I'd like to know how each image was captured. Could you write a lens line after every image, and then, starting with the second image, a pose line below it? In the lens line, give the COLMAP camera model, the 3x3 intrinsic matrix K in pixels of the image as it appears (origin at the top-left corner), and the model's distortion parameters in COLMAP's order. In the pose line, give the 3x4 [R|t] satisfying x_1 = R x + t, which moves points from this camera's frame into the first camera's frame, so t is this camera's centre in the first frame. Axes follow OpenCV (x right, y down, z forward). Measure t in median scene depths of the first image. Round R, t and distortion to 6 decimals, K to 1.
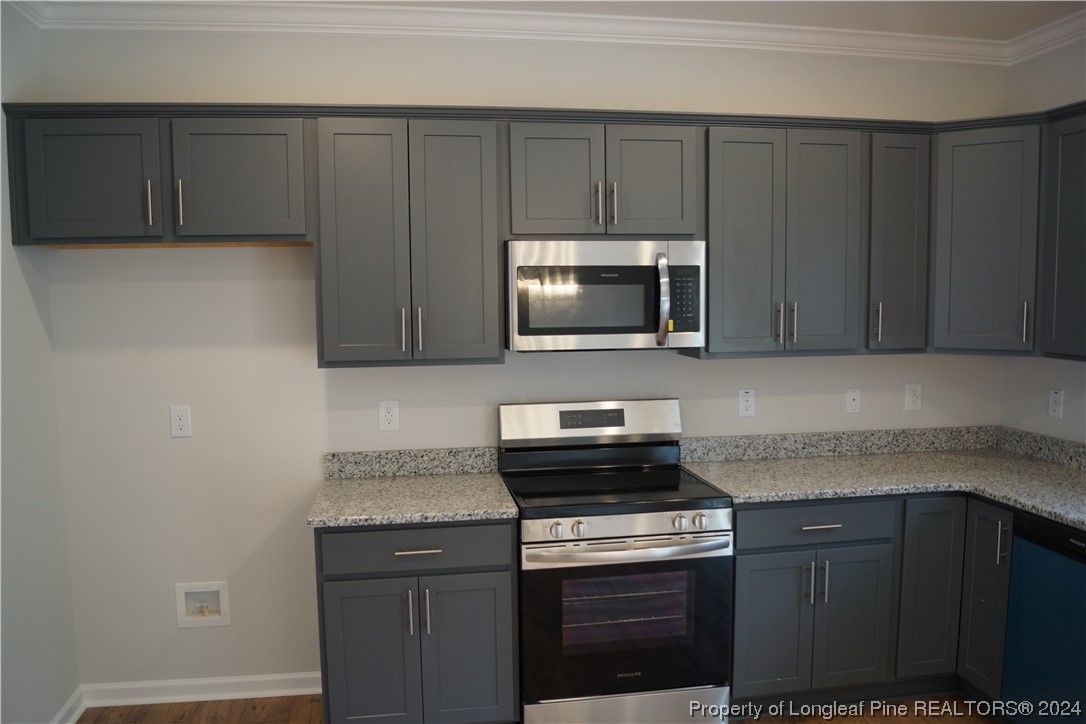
lens RADIAL K [[841.0, 0, 539.7], [0, 841.0, 378.1], [0, 0, 1]] dist [-0.088024, 0.019027]
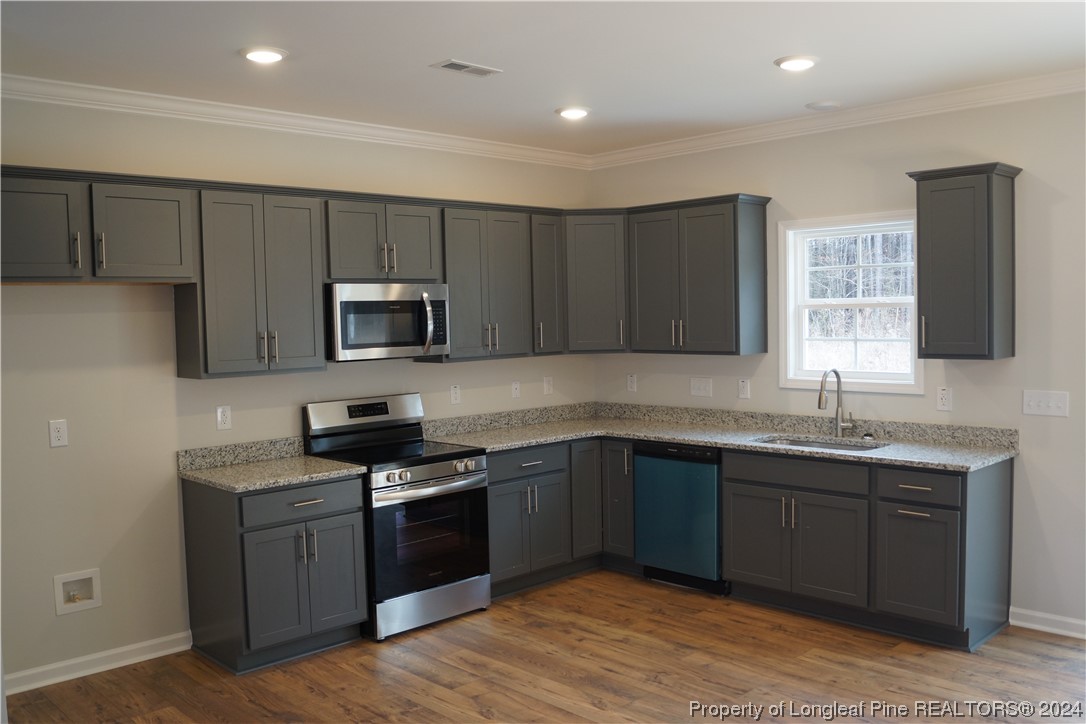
lens RADIAL K [[934.4, 0, 544.0], [0, 934.4, 374.6], [0, 0, 1]] dist [-0.076194, 0.011754]
pose [[0.819920, -0.045330, 0.570680, -0.620585], [0.070729, 0.997244, -0.022406, 0.048726], [-0.568092, 0.058735, 0.820867, -0.464713]]
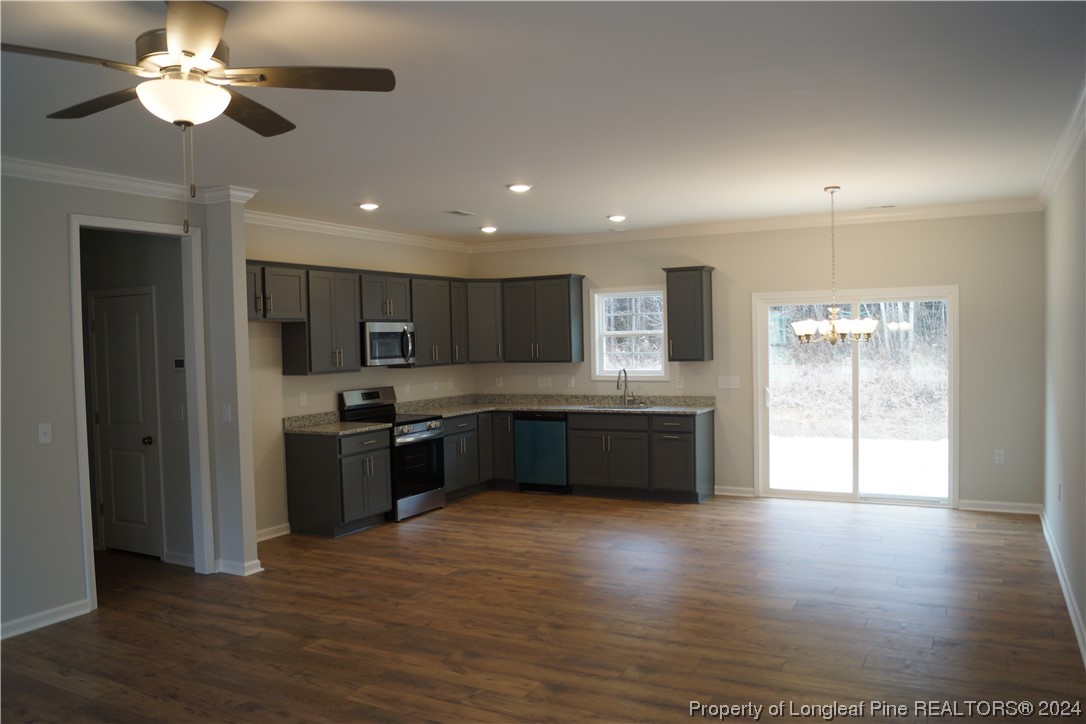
lens RADIAL K [[841.0, 0, 541.0], [0, 841.0, 377.9], [0, 0, 1]] dist [-0.088024, 0.019027]
pose [[0.608383, -0.041066, 0.792580, -1.641711], [0.094970, 0.995252, -0.021332, 0.101966], [-0.787941, 0.088250, 0.609394, -0.892264]]
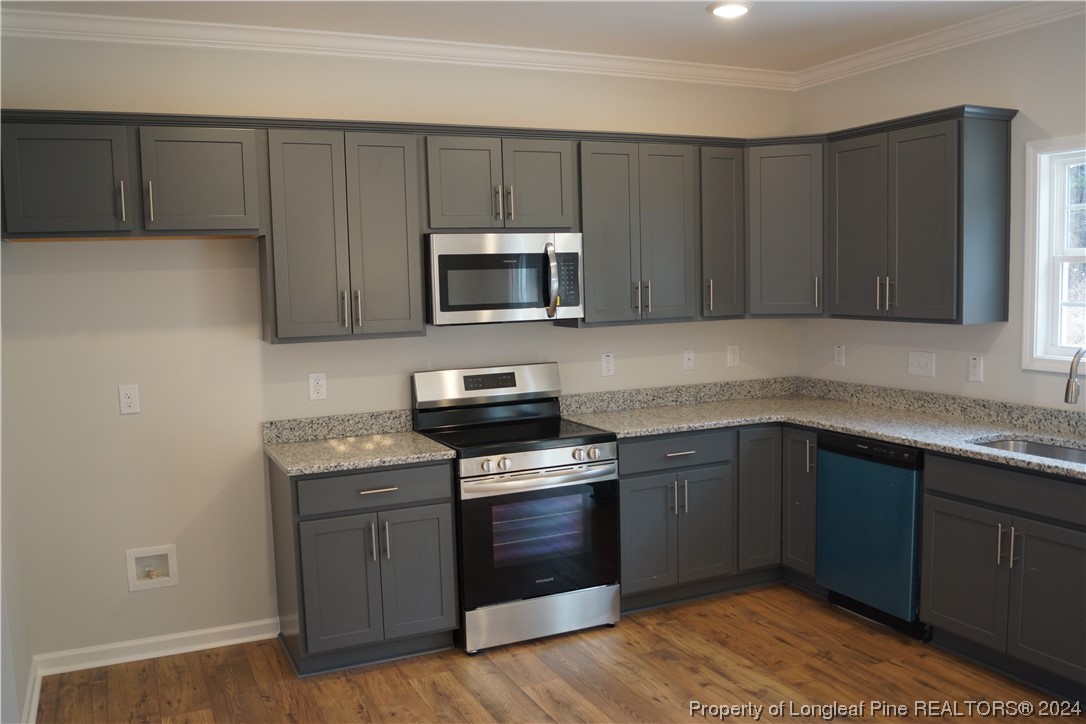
lens RADIAL K [[934.4, 0, 543.3], [0, 934.4, 373.7], [0, 0, 1]] dist [-0.076194, 0.011754]
pose [[0.962056, -0.042502, 0.269522, -0.240146], [0.042681, 0.999075, 0.005200, 0.036552], [-0.269494, 0.006501, 0.962980, -0.324319]]
